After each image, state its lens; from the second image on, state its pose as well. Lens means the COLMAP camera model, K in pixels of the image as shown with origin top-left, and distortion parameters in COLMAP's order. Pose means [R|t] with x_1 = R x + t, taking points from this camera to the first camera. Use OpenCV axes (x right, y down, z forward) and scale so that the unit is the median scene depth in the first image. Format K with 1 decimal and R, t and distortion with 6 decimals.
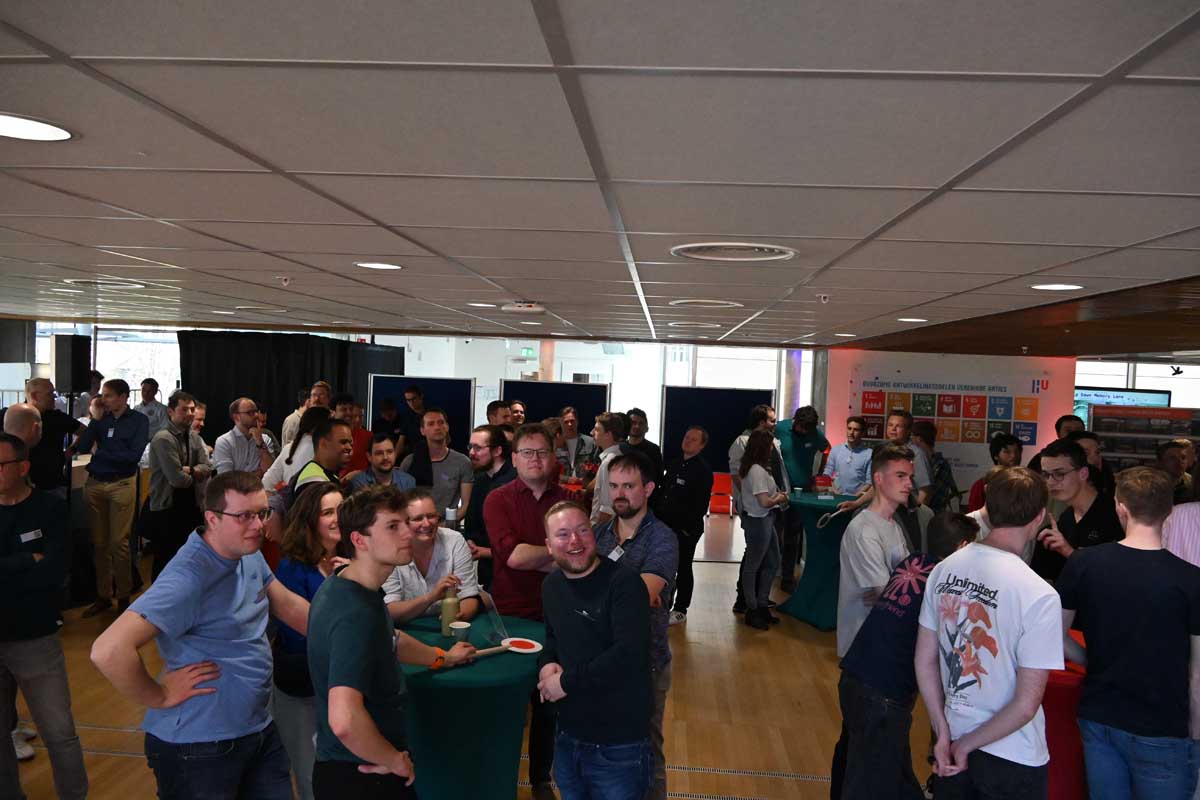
lens RADIAL K [[900.0, 0, 600.0], [0, 900.0, 400.0], [0, 0, 1]] dist [0.009882, -0.003996]
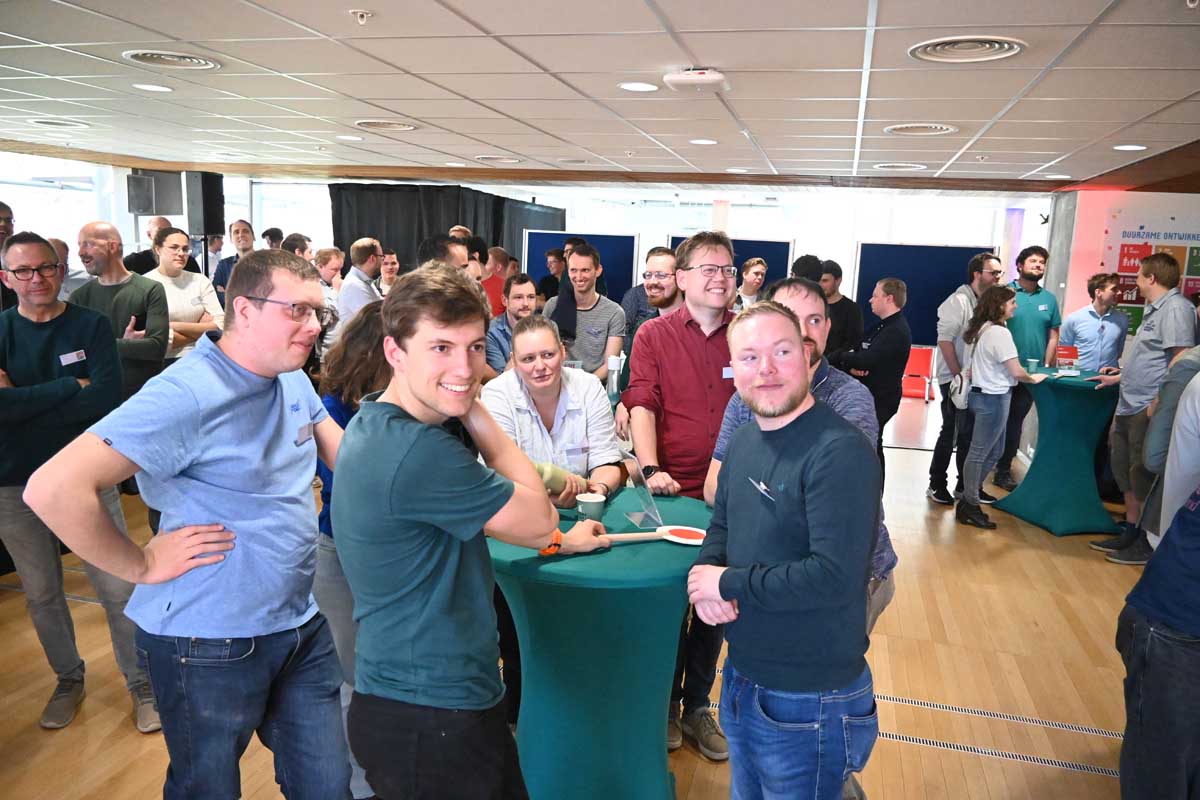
lens RADIAL K [[900.0, 0, 600.0], [0, 900.0, 400.0], [0, 0, 1]] dist [0.009882, -0.003996]
pose [[0.982317, 0.034117, -0.184089, -0.009756], [-0.011168, 0.992183, 0.124290, 0.039390], [0.186891, -0.120036, 0.975020, 0.146684]]
